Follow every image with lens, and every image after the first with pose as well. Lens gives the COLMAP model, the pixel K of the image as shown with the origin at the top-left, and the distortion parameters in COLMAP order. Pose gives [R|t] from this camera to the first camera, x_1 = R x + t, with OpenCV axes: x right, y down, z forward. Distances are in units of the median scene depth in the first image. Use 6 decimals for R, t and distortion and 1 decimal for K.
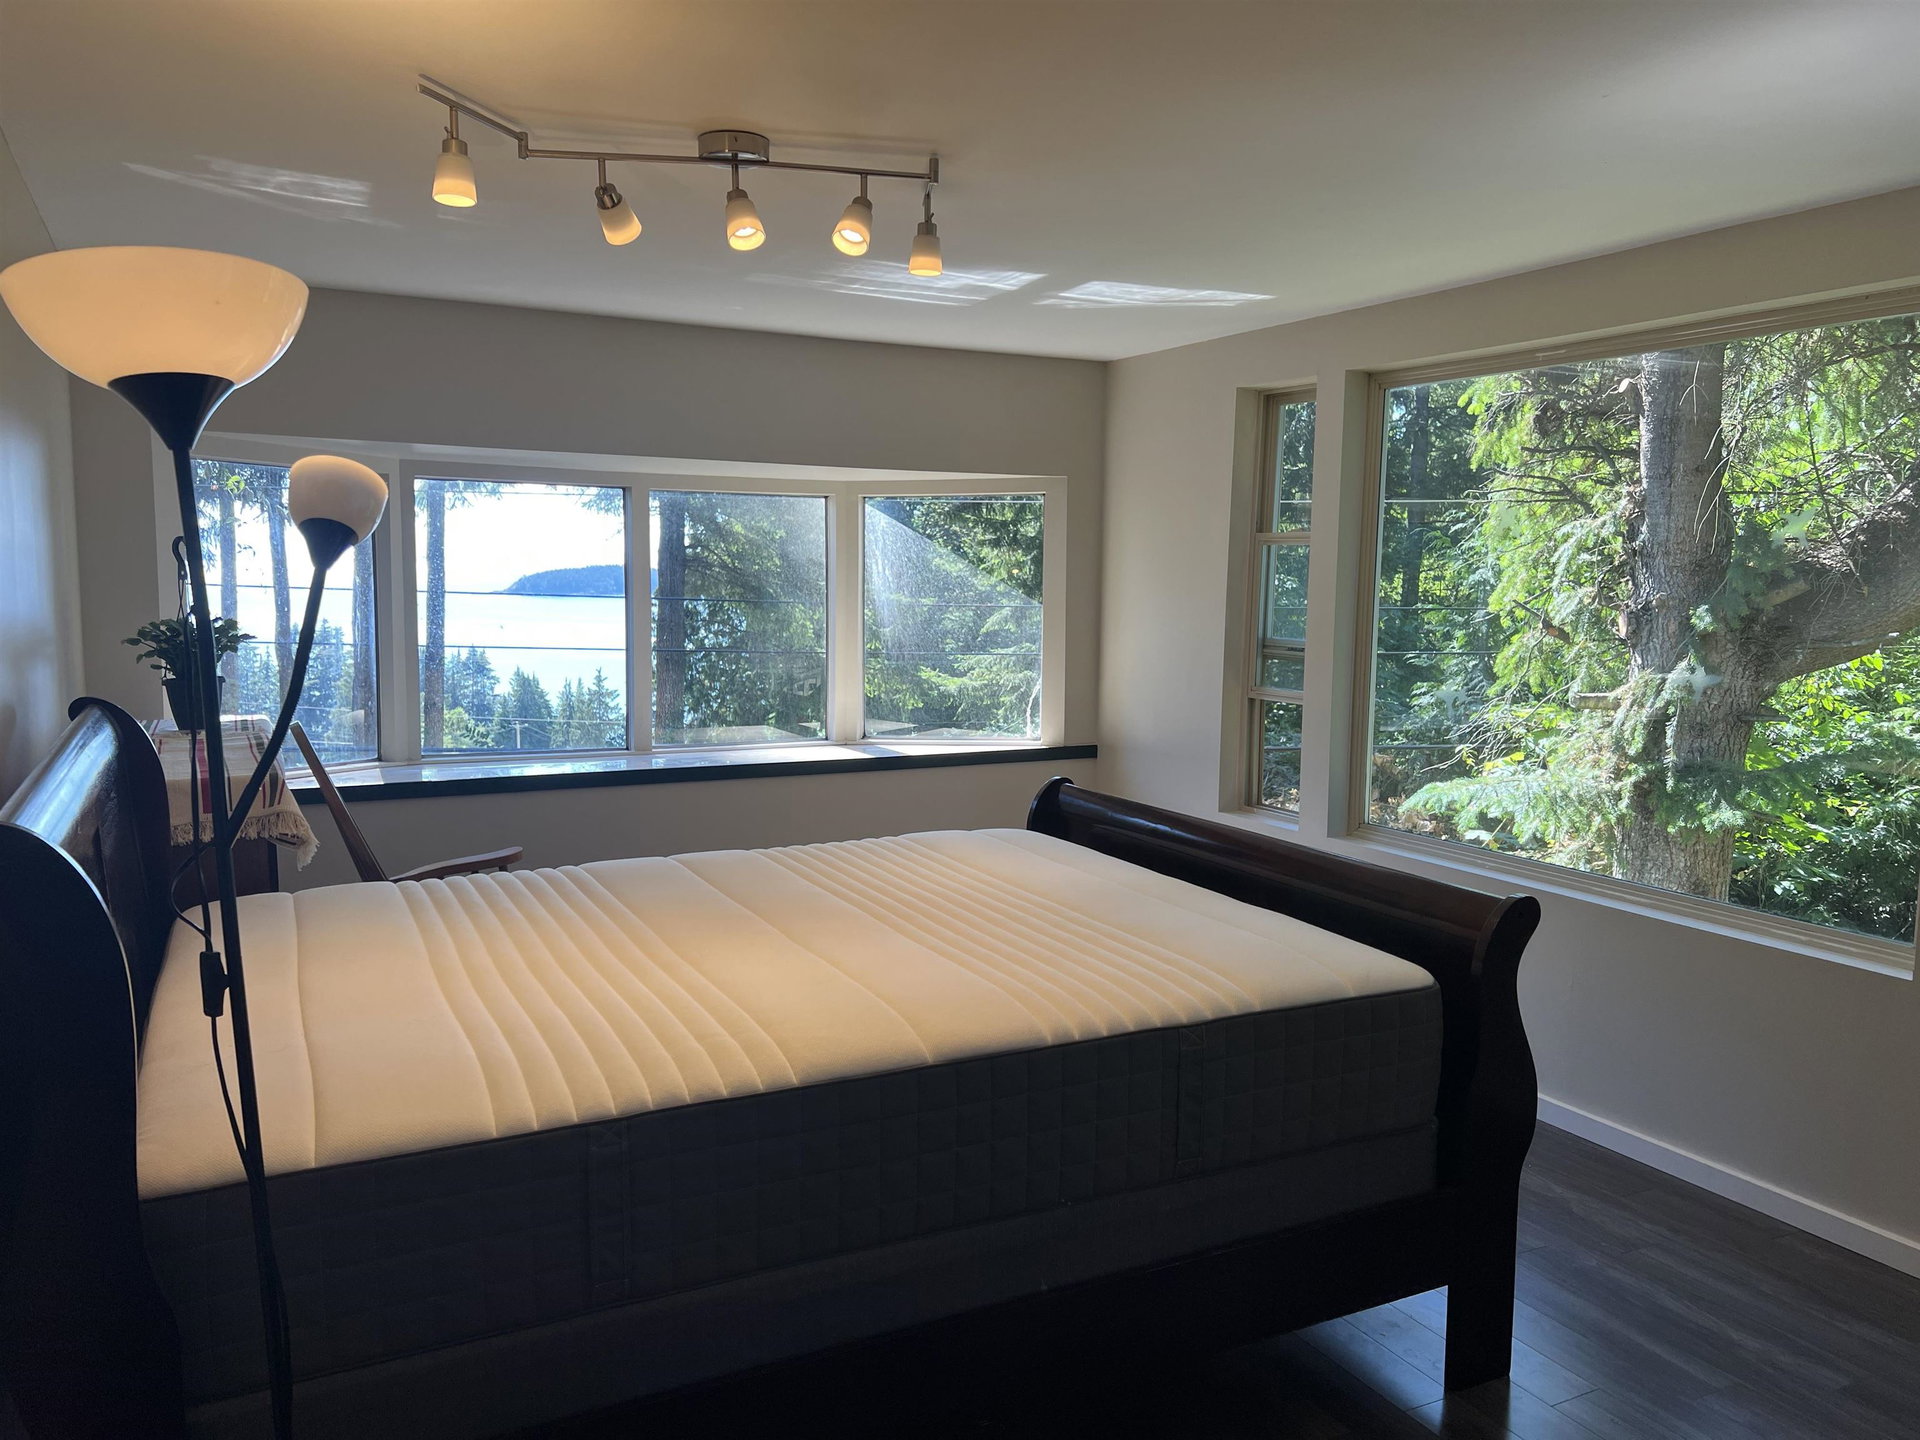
lens RADIAL K [[1435.3, 0, 952.3], [0, 1435.3, 727.2], [0, 0, 1]] dist [0.053281, -0.049148]
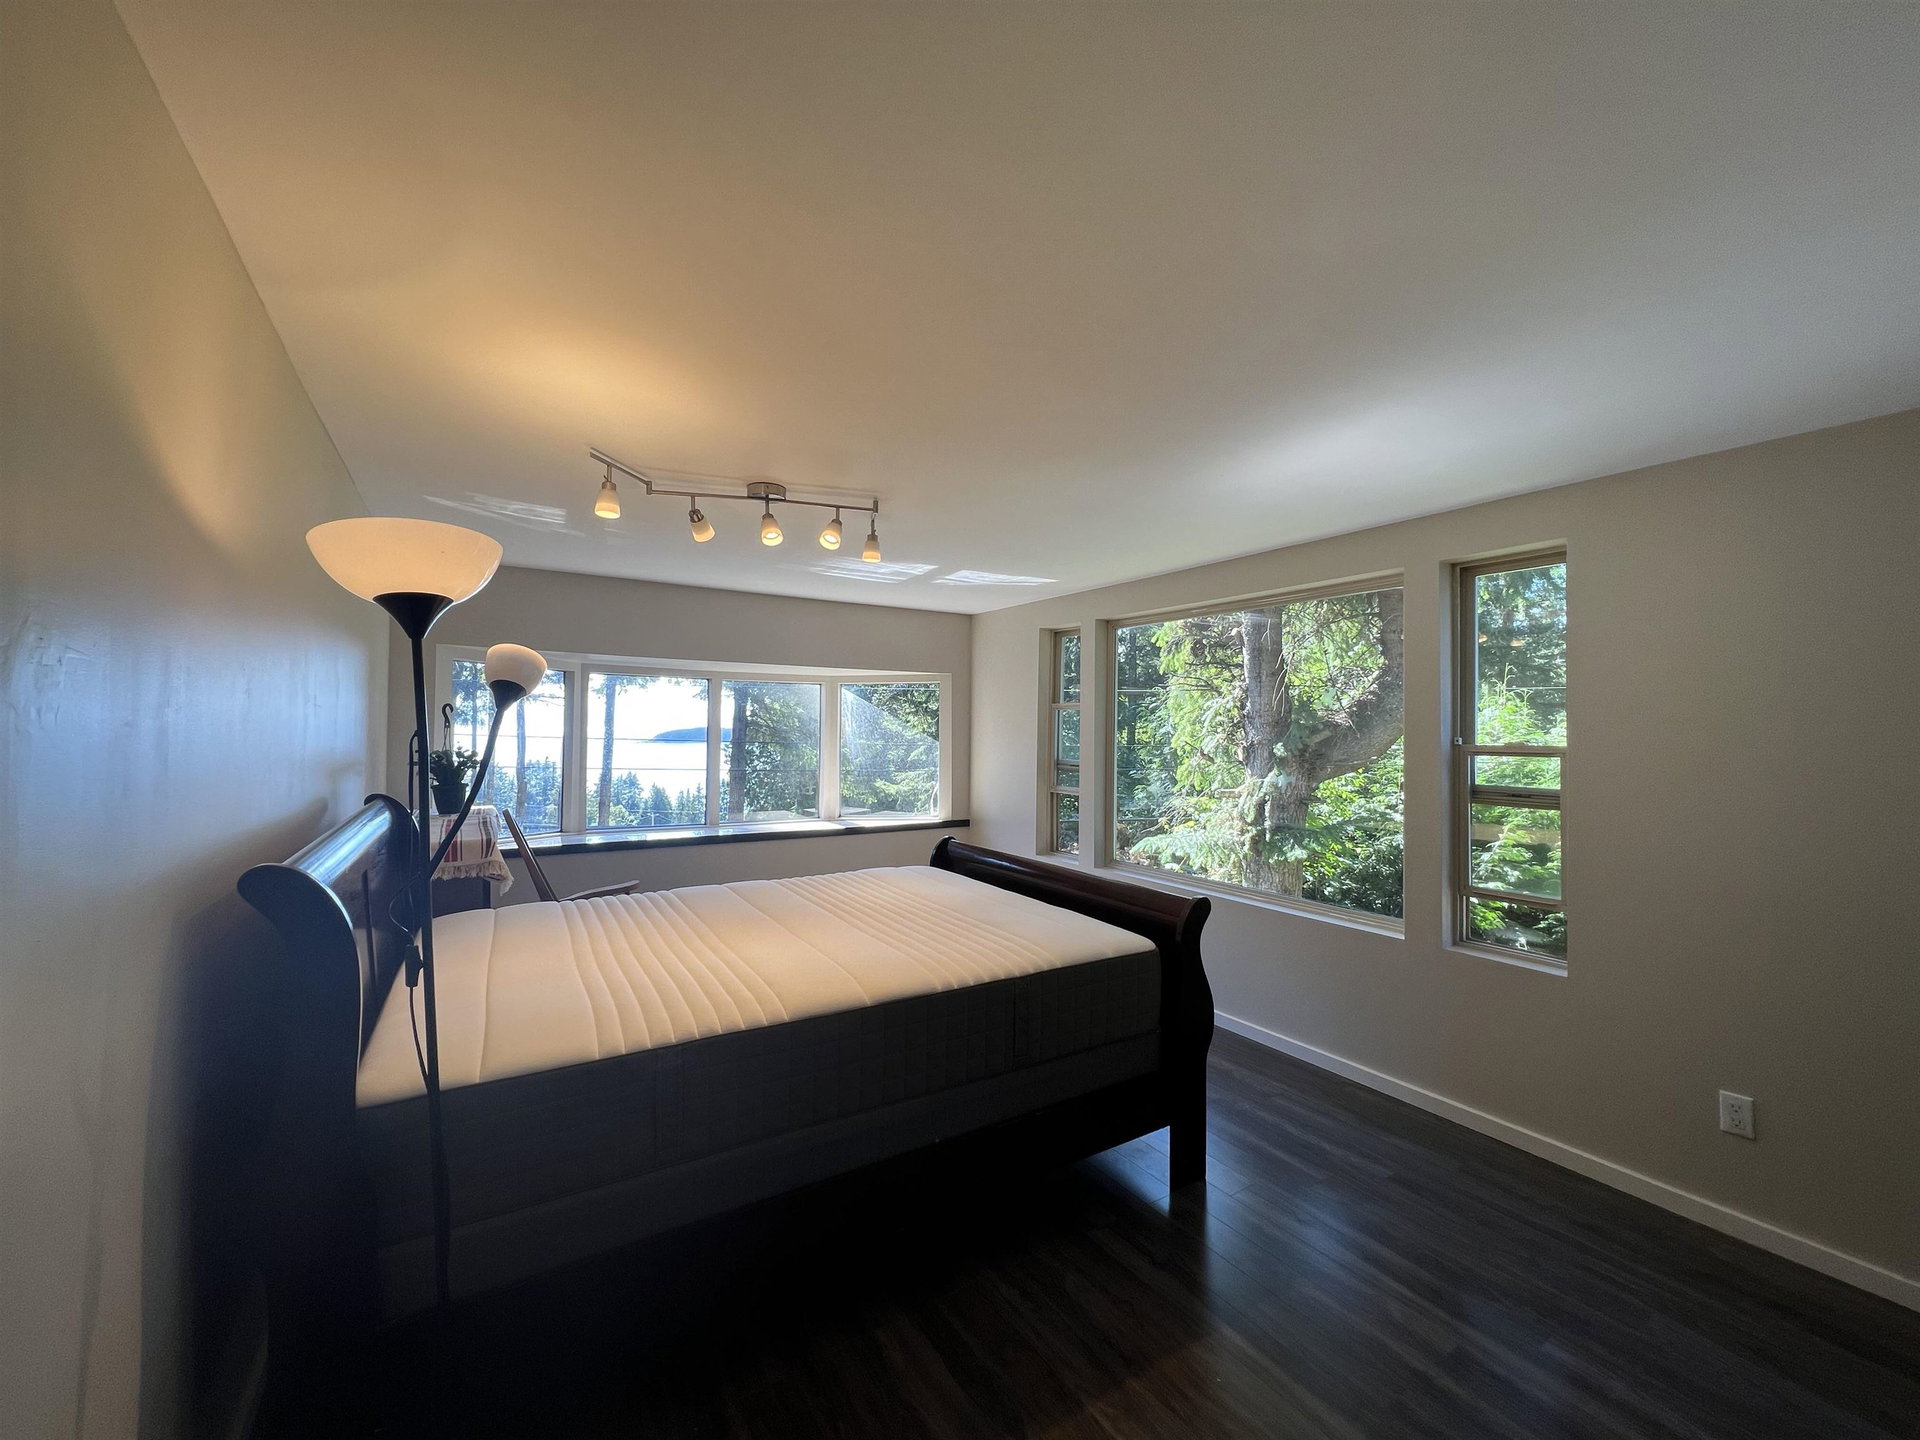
lens RADIAL K [[767.2, 0, 955.4], [0, 767.2, 719.4], [0, 0, 1]] dist [0.000018, -0.000450]
pose [[0.996724, -0.000190, 0.080880, 0.008416], [0.009967, 0.992664, -0.120494, 0.006857], [-0.080264, 0.120905, 0.989414, 0.039954]]
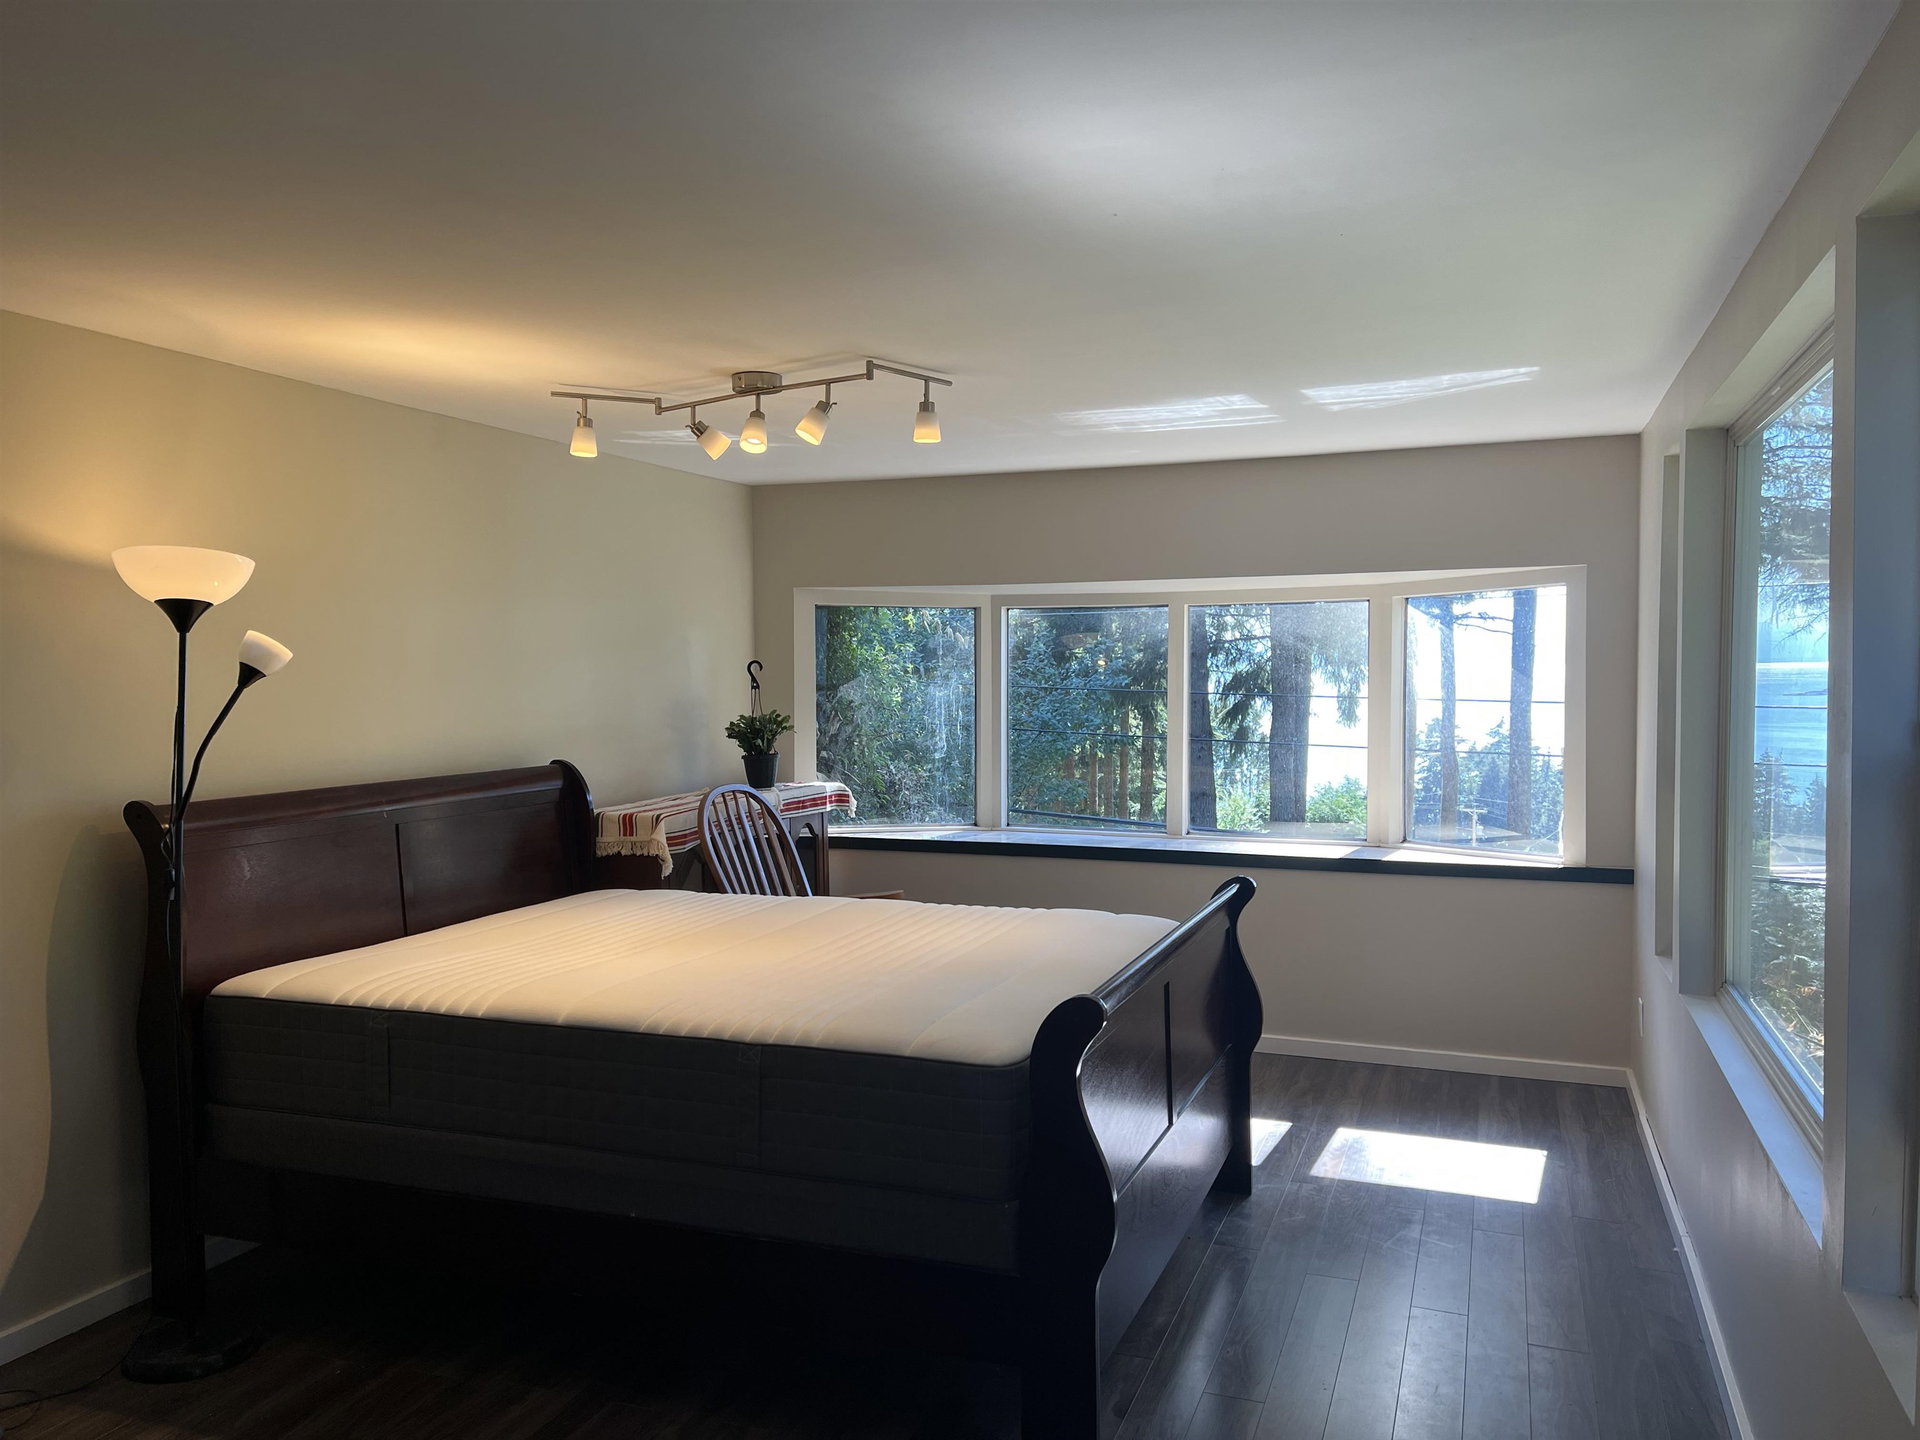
lens RADIAL K [[1435.3, 0, 972.8], [0, 1435.3, 724.1], [0, 0, 1]] dist [0.053281, -0.049148]
pose [[0.681731, 0.014199, -0.731465, 0.862758], [-0.066782, 0.996845, -0.042891, -0.020192], [0.728548, 0.078089, 0.680529, 0.192741]]
